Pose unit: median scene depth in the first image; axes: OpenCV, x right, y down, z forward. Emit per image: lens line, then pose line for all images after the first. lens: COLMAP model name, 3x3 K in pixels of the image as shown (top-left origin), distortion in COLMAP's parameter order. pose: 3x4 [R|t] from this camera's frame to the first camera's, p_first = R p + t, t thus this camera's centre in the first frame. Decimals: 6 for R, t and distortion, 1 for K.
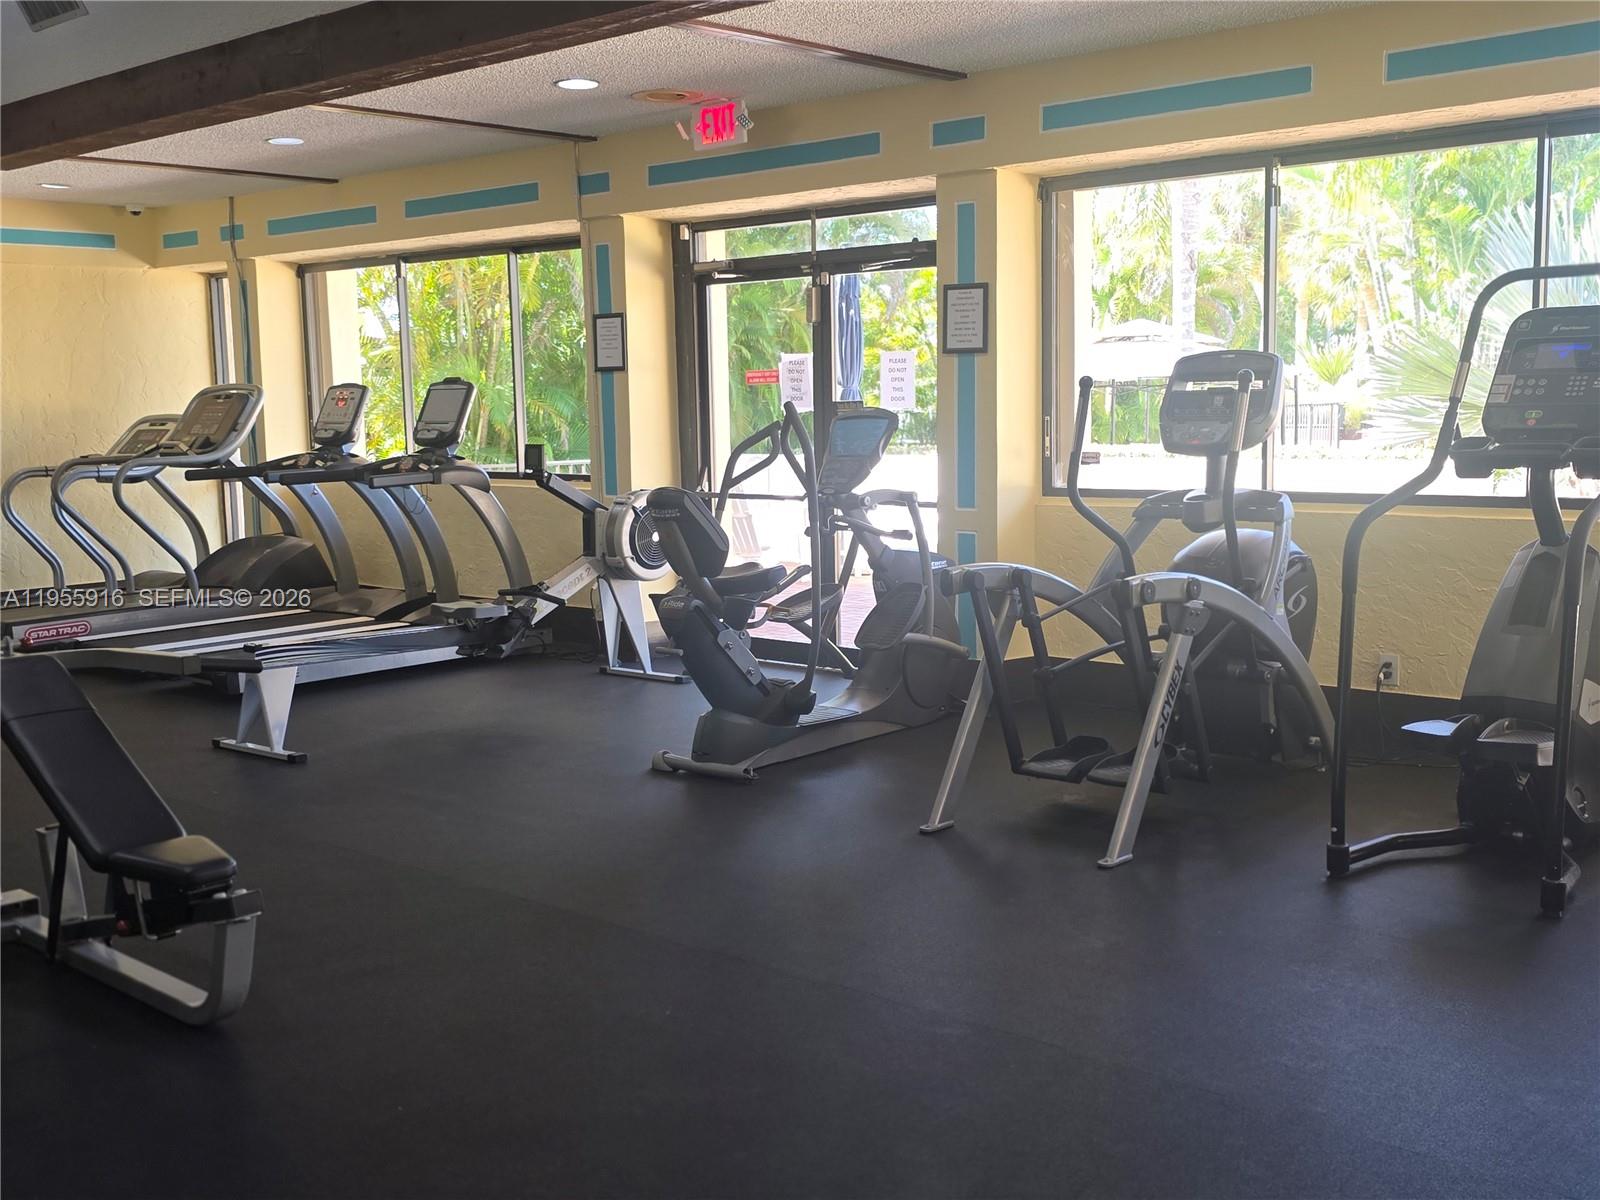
lens RADIAL K [[1754.1, 0, 830.7], [0, 1754.1, 599.4], [0, 0, 1]] dist [0.202664, -0.613406]
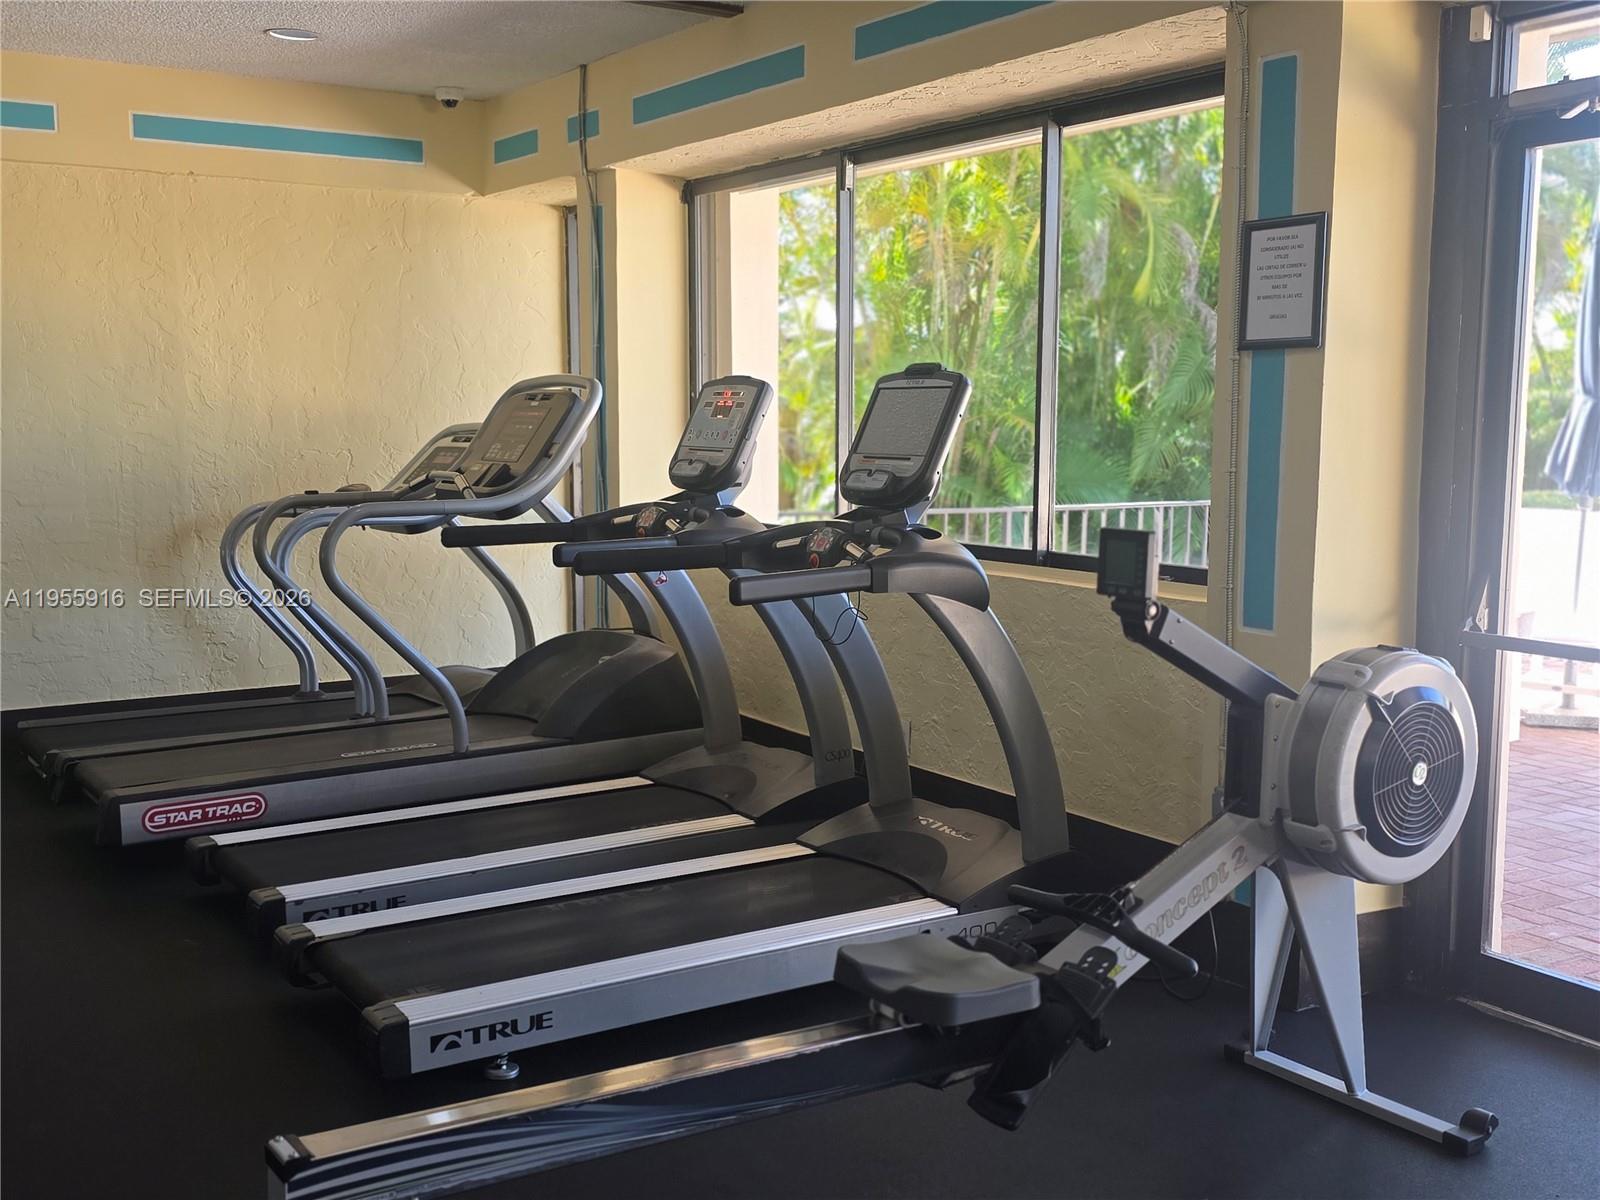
lens RADIAL K [[1754.1, 0, 830.7], [0, 1754.1, 599.4], [0, 0, 1]] dist [0.202664, -0.613406]
pose [[0.966619, 0.050706, -0.251152, -0.106306], [-0.052655, 0.998612, -0.001042, -0.055122], [0.250750, 0.014232, 0.967947, 0.492562]]
